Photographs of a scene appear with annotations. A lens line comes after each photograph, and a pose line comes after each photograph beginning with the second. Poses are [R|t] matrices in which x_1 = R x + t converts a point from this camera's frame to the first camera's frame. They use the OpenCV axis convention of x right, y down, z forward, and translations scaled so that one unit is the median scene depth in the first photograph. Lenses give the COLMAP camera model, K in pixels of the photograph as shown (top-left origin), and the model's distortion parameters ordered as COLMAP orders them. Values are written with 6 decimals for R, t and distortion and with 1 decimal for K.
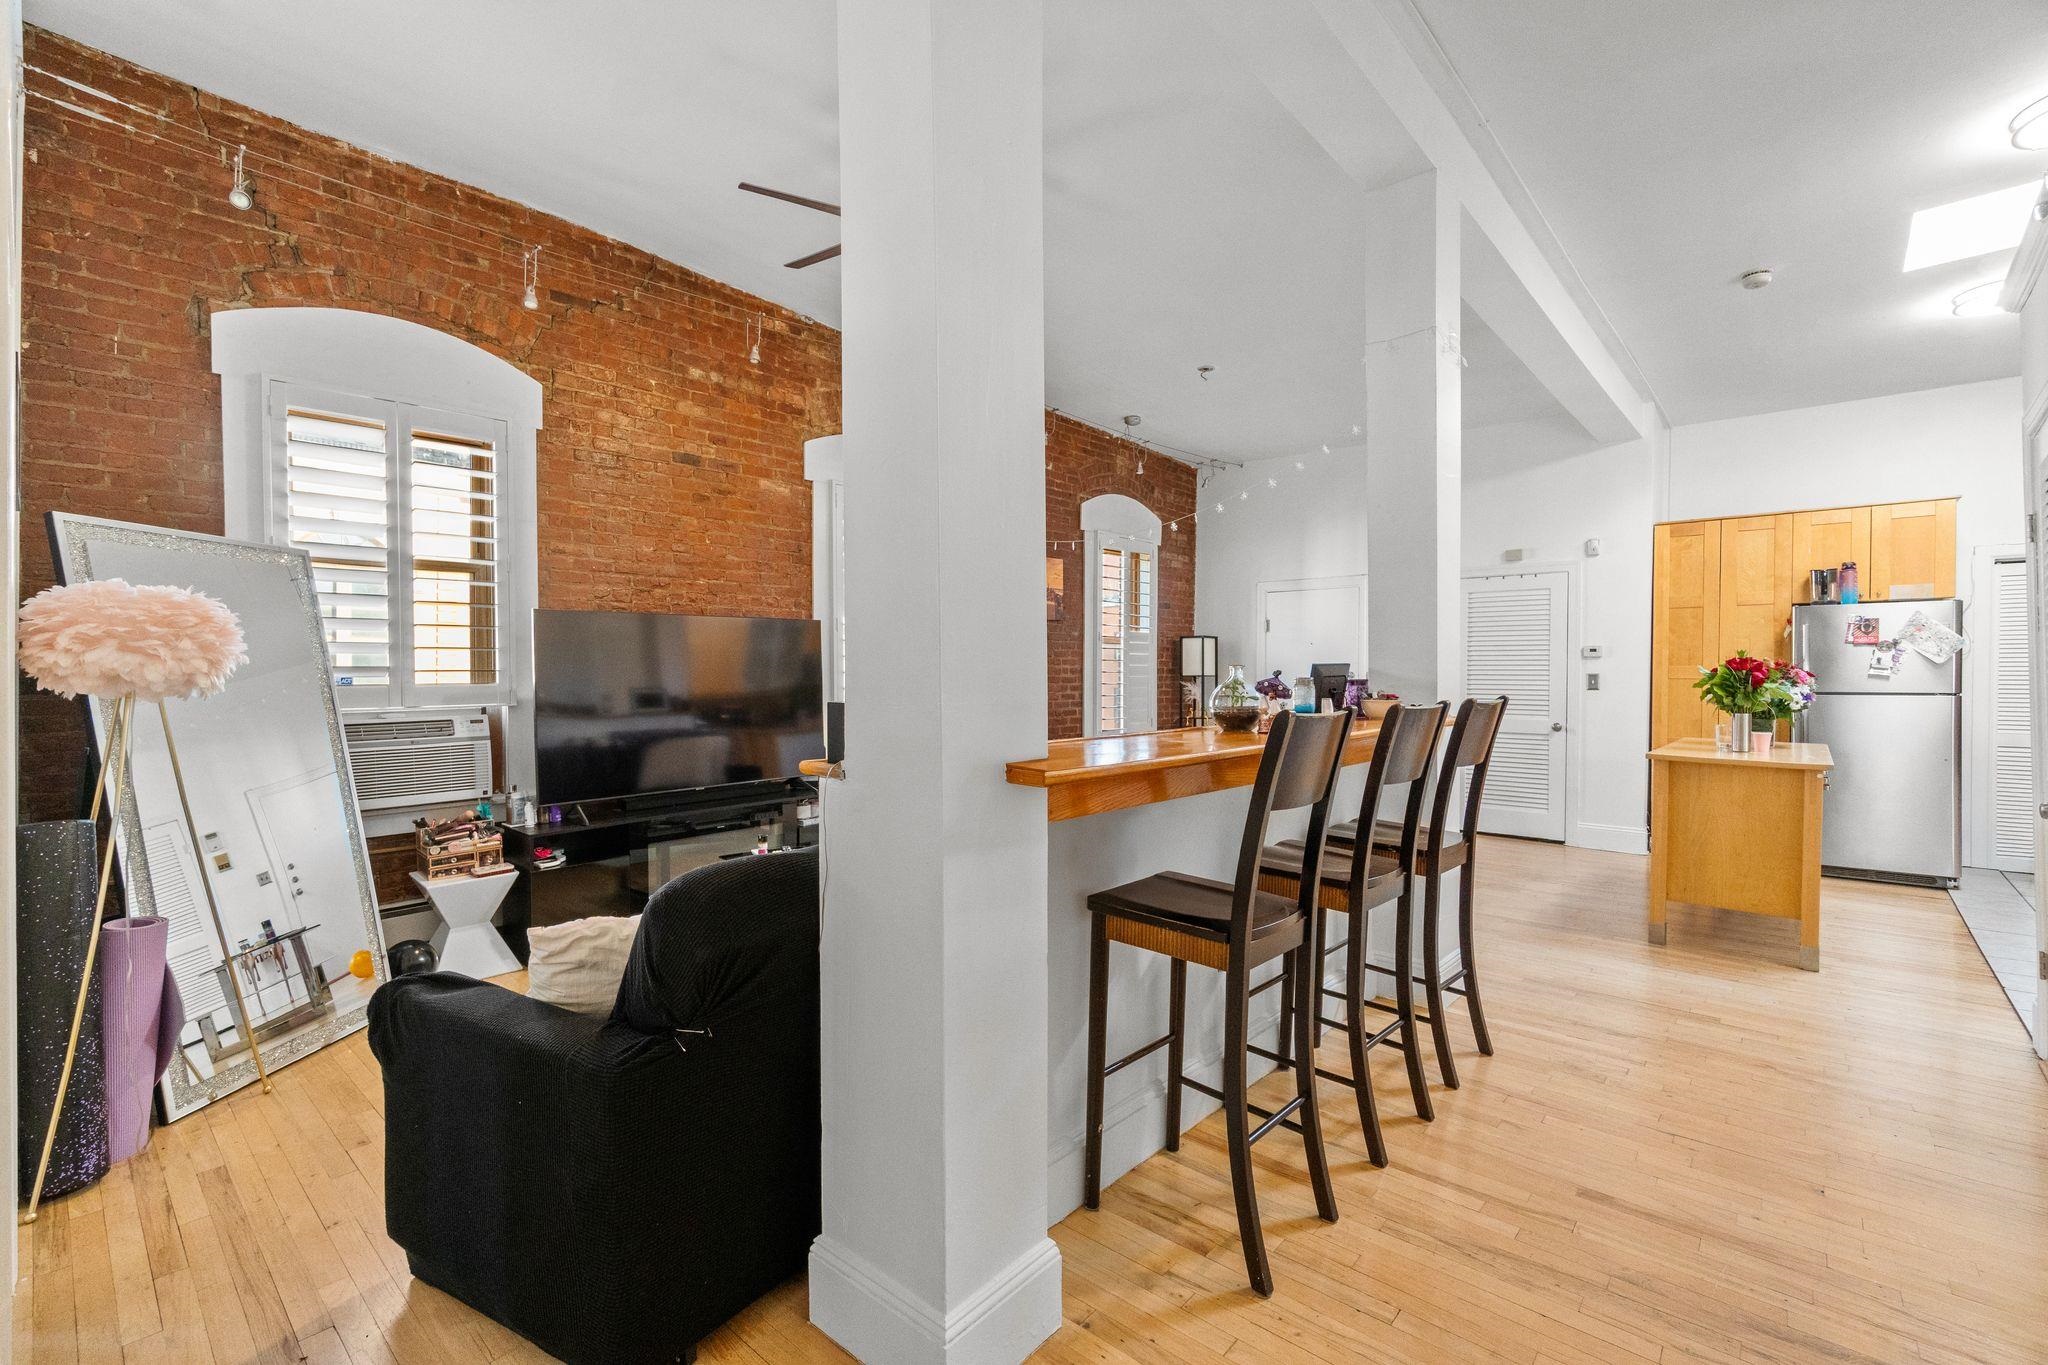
lens RADIAL K [[884.4, 0, 1011.8], [0, 884.4, 681.5], [0, 0, 1]] dist [-0.006288, 0.001136]
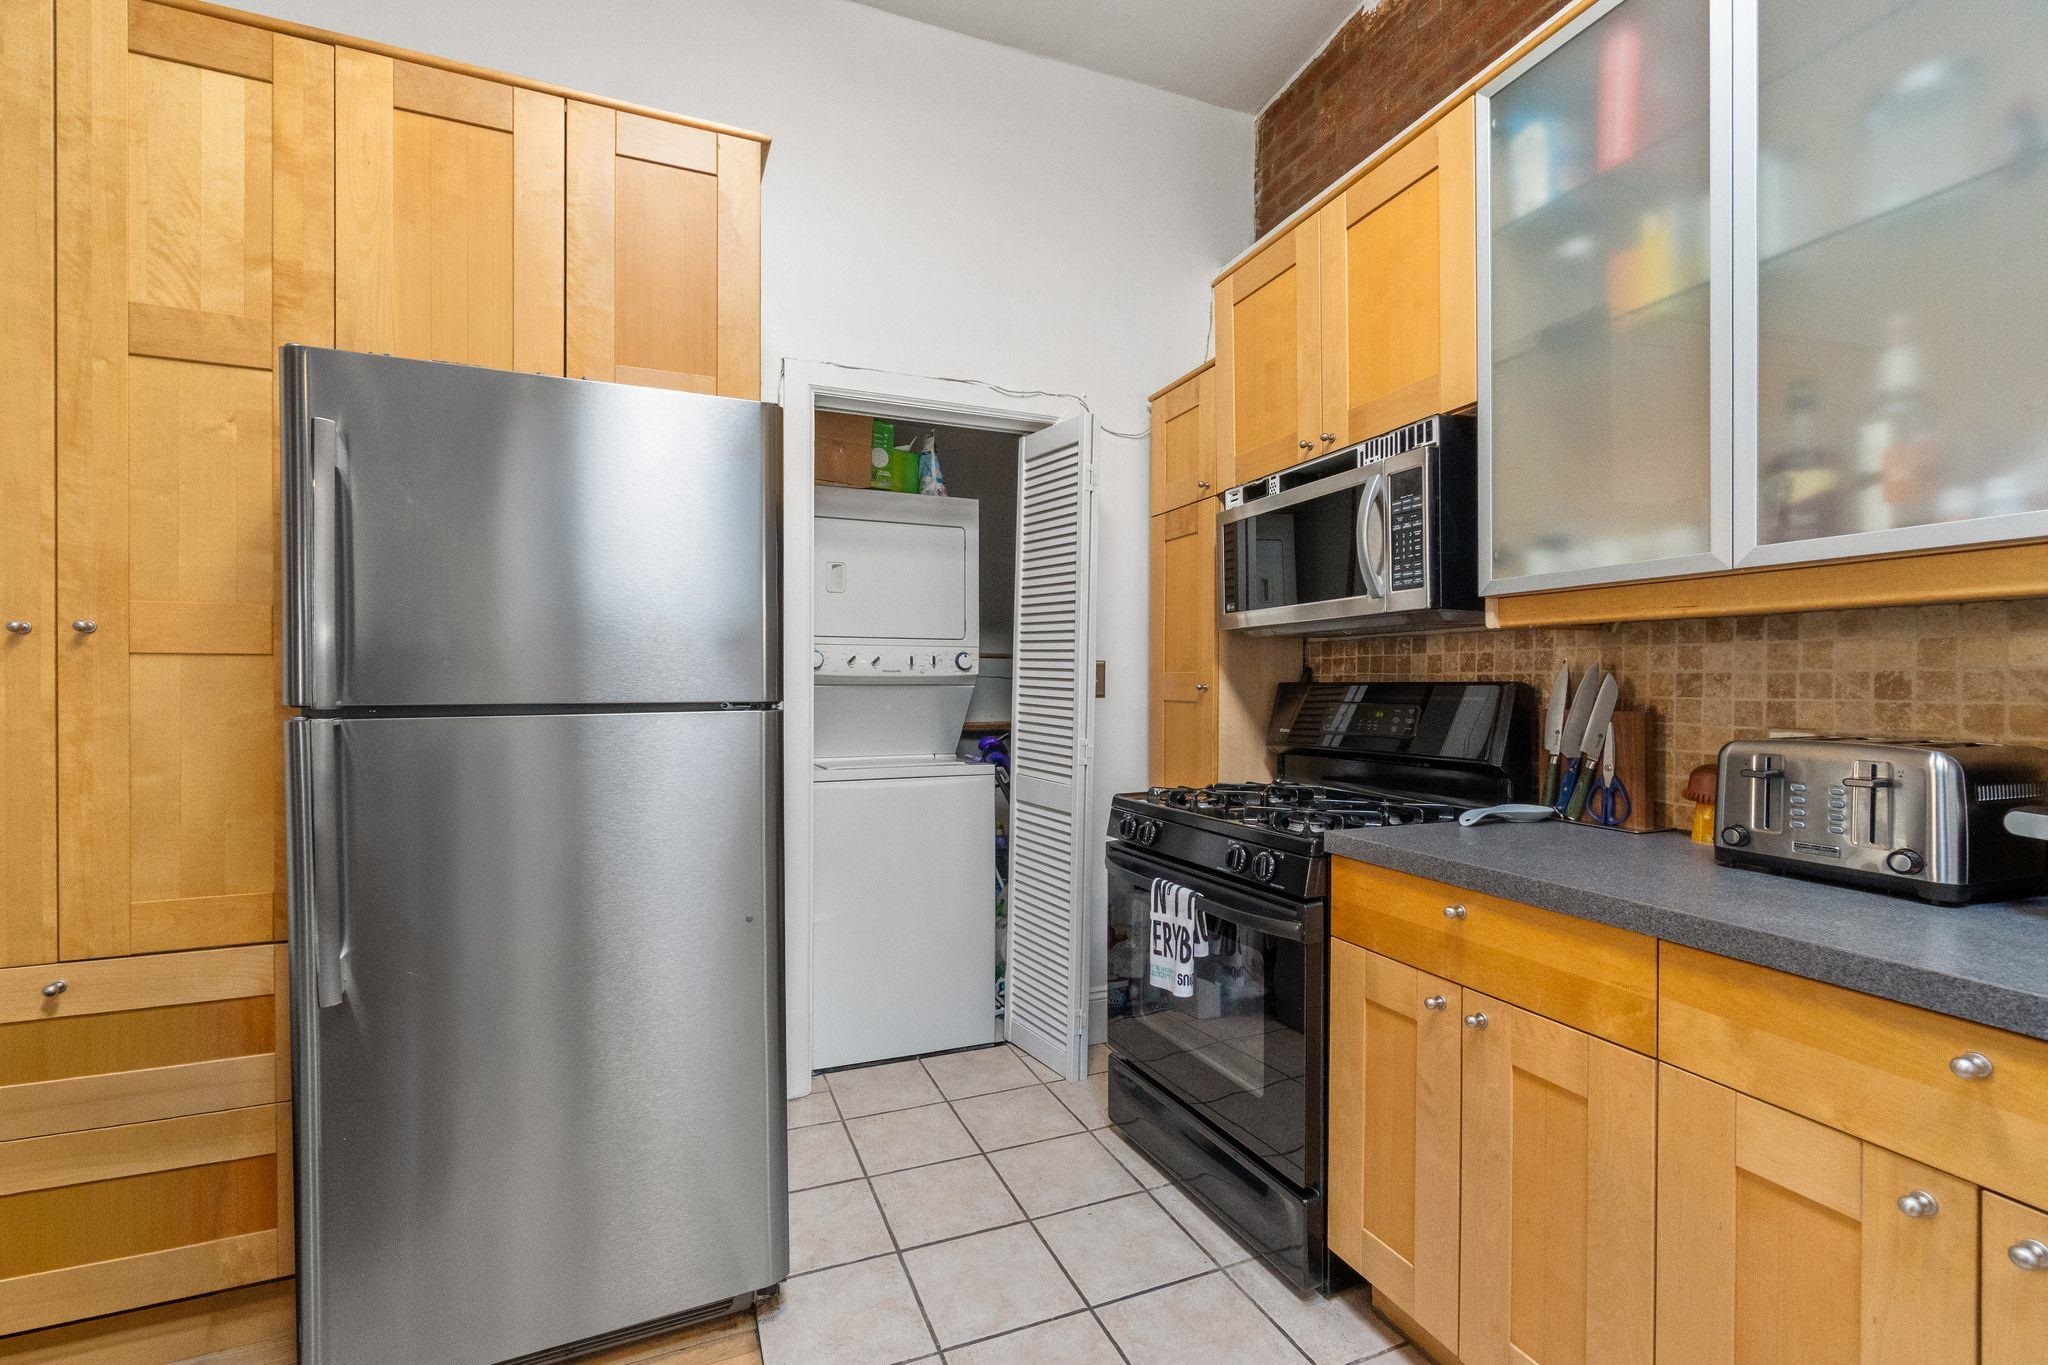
lens RADIAL K [[884.4, 0, 1013.6], [0, 884.4, 691.7], [0, 0, 1]] dist [-0.006288, 0.001136]
pose [[0.425494, -0.015329, 0.904832, 0.646927], [0.004078, 0.999879, 0.015022, 0.004013], [-0.904952, -0.002702, 0.425505, 0.617637]]
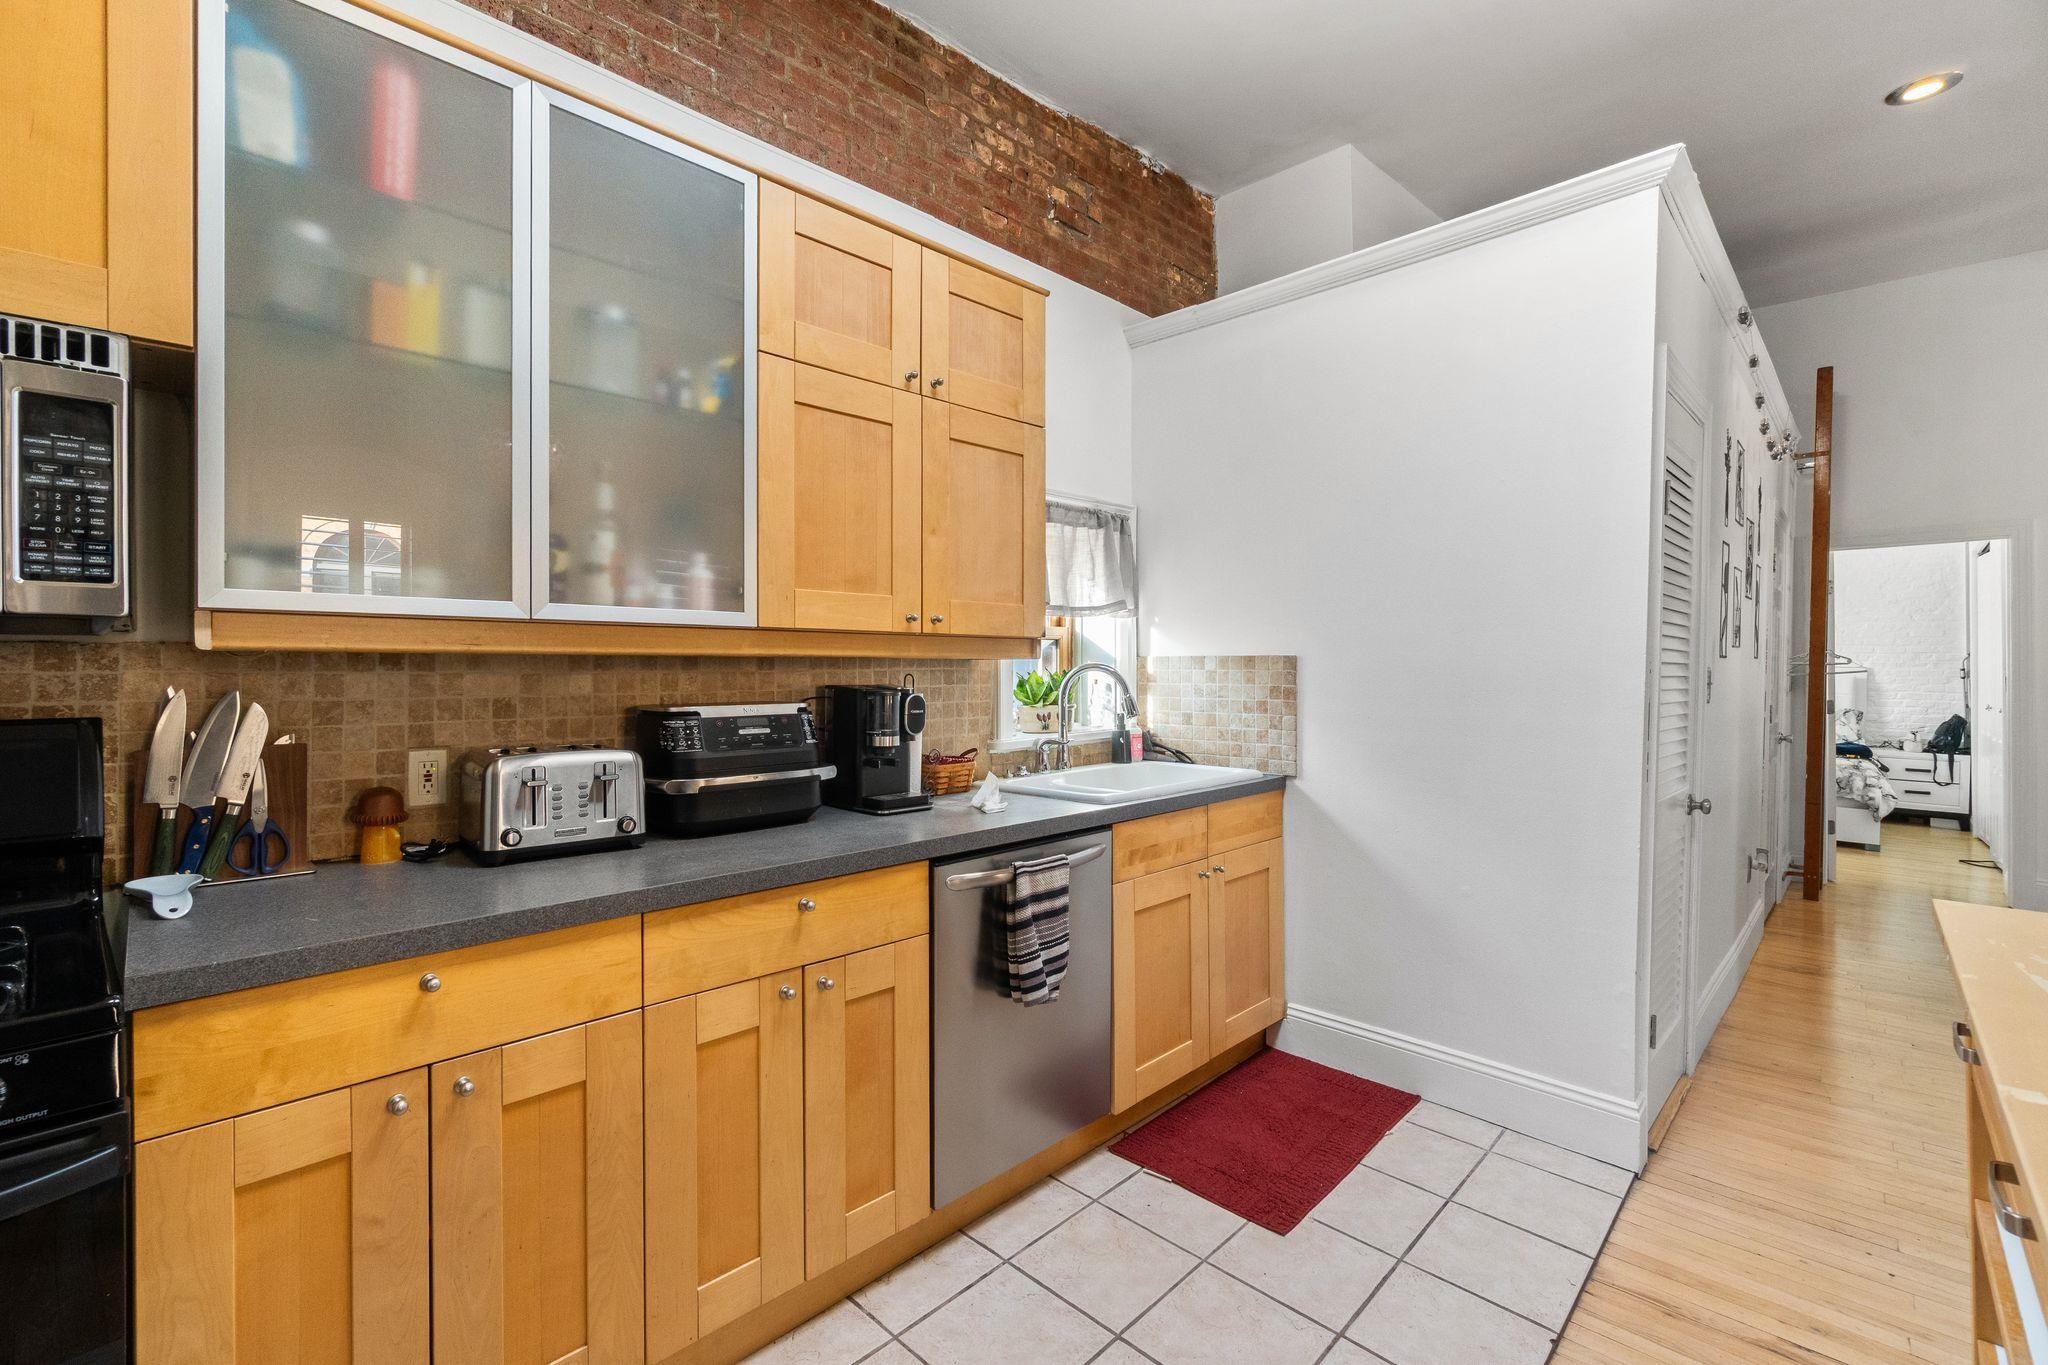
lens RADIAL K [[884.4, 0, 1009.1], [0, 884.4, 667.9], [0, 0, 1]] dist [-0.006288, 0.001136]
pose [[-0.999597, -0.002097, 0.028322, 0.754952], [-0.002130, 0.999997, -0.001149, -0.006261], [-0.028320, -0.001209, -0.999598, 0.794168]]
